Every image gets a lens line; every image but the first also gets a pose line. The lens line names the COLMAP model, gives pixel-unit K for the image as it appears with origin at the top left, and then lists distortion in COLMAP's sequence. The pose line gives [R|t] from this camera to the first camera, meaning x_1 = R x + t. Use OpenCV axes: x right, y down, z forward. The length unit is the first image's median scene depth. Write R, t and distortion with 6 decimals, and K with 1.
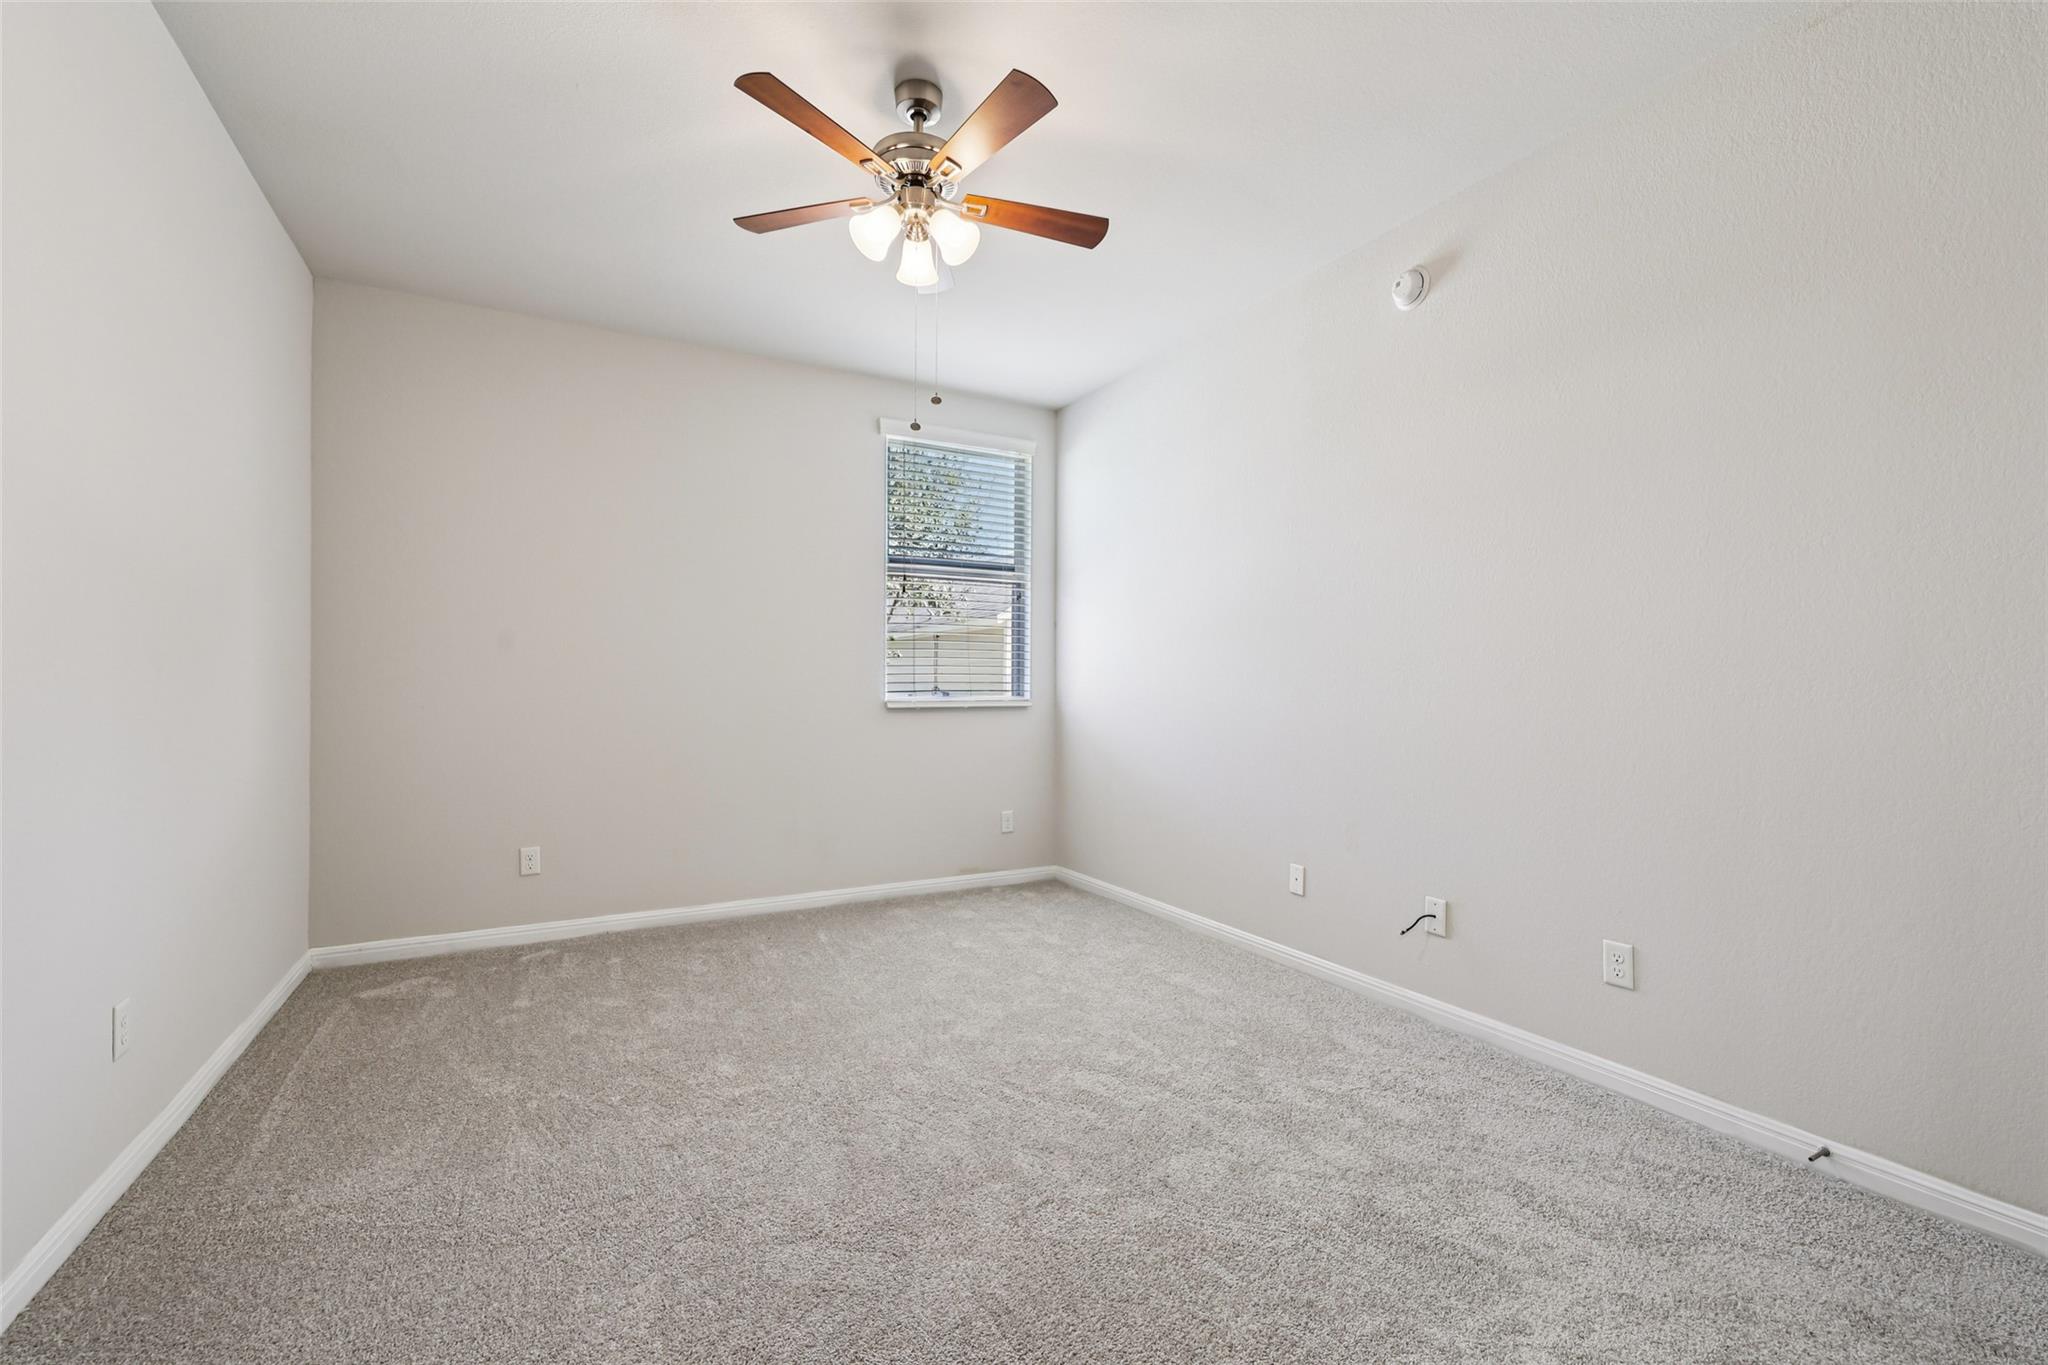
lens RADIAL K [[862.9, 0, 1029.1], [0, 862.9, 676.2], [0, 0, 1]] dist [-0.001998, 0.001221]
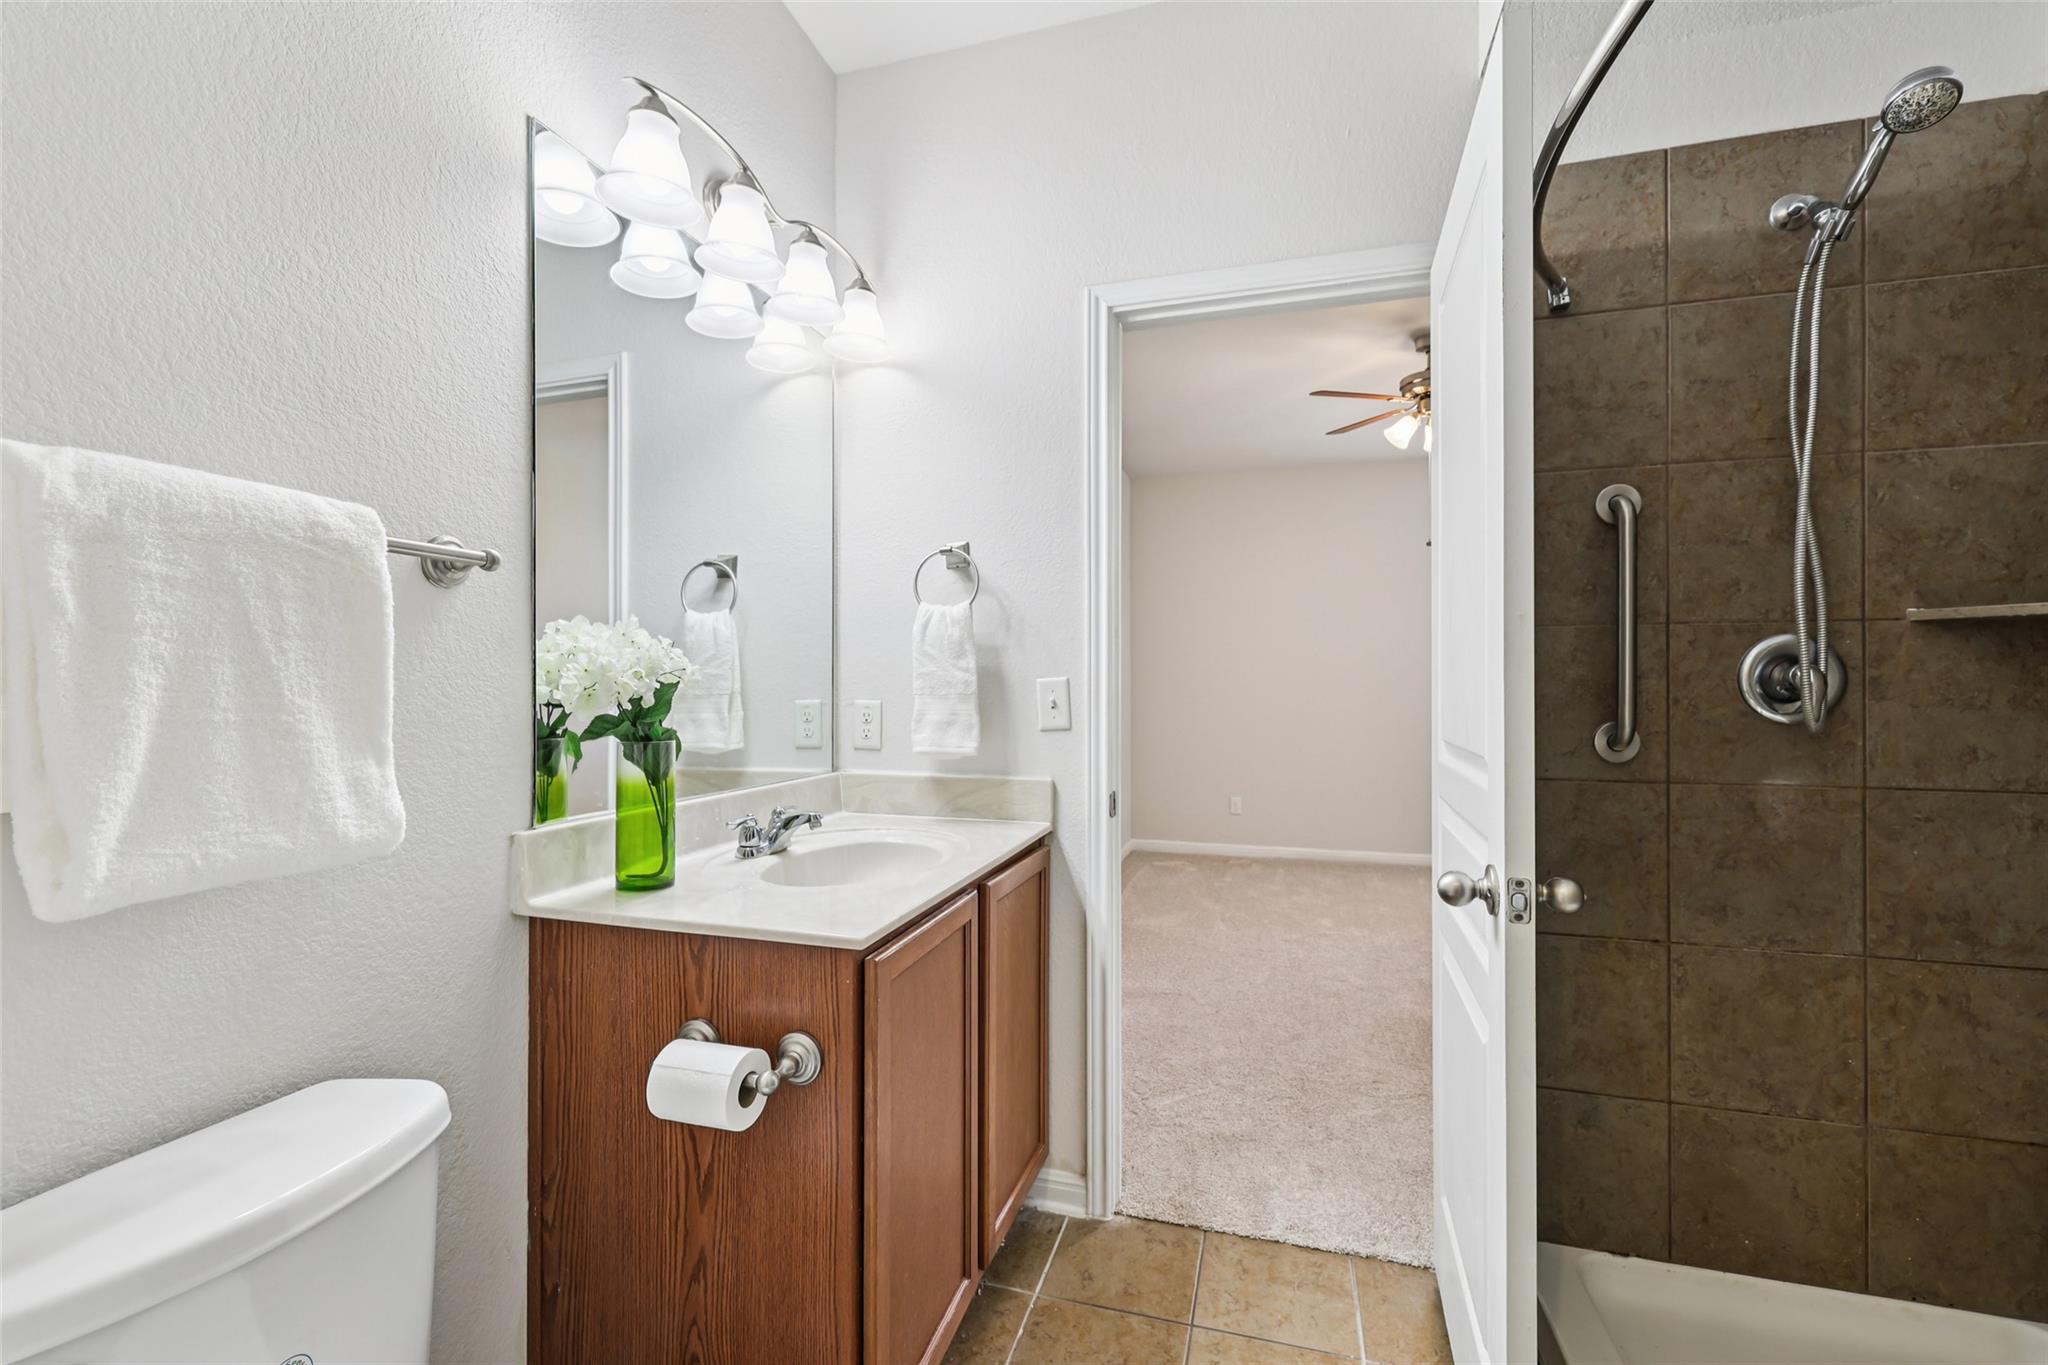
lens RADIAL K [[862.9, 0, 1027.4], [0, 862.9, 680.4], [0, 0, 1]] dist [-0.001998, 0.001221]
pose [[0.702974, -0.005127, -0.711197, 0.399610], [0.009258, 0.999955, 0.001942, -0.036171], [0.711156, -0.007950, 0.702990, -0.555105]]
